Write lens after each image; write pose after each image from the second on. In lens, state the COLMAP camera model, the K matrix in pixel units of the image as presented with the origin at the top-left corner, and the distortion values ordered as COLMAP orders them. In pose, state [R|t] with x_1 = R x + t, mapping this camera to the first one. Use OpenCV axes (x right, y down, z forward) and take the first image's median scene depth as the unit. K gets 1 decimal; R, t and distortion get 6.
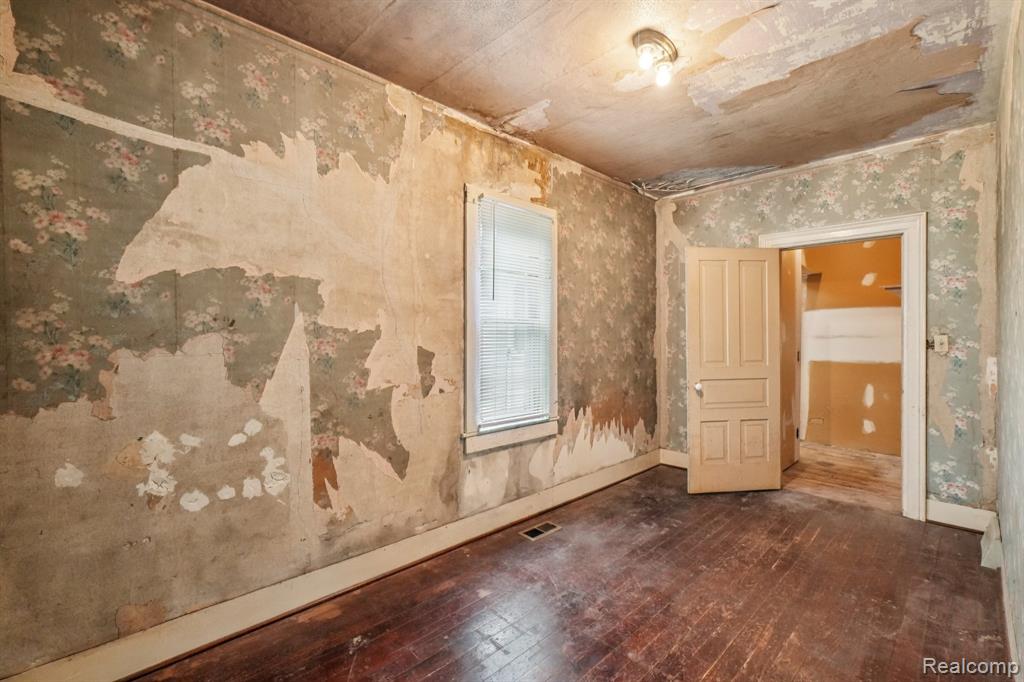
lens RADIAL K [[445.9, 0, 510.7], [0, 445.9, 337.9], [0, 0, 1]] dist [-0.006723, 0.002880]
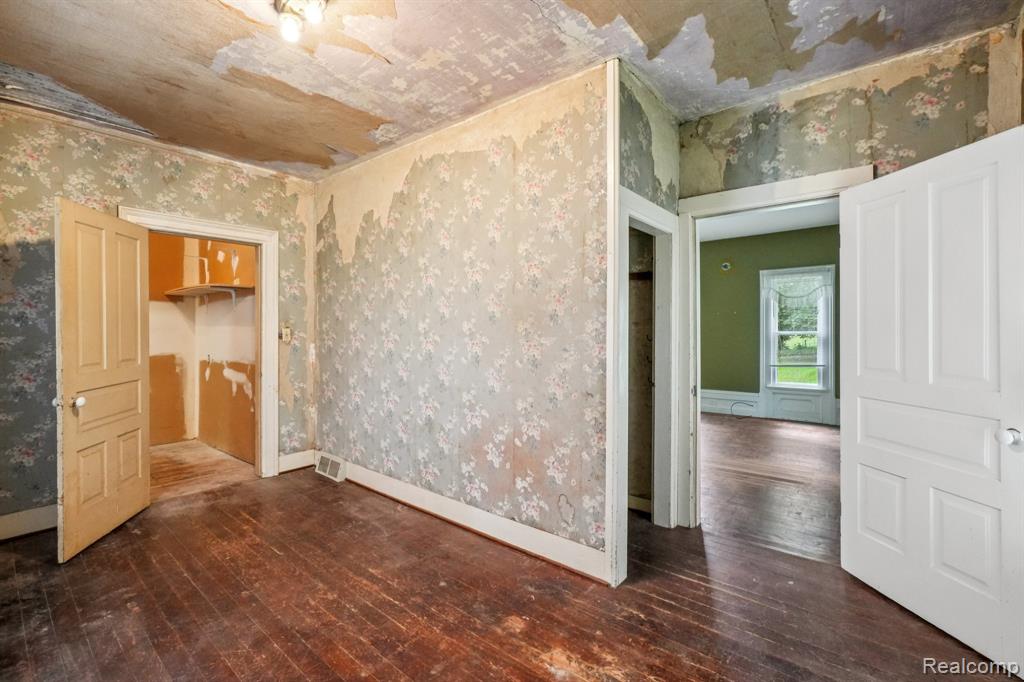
lens RADIAL K [[445.9, 0, 509.2], [0, 445.9, 332.7], [0, 0, 1]] dist [-0.006723, 0.002880]
pose [[-0.100241, -0.009513, 0.994918, -0.396716], [0.007137, 0.999922, 0.010280, -0.002244], [-0.994938, 0.008131, -0.100165, 0.462941]]
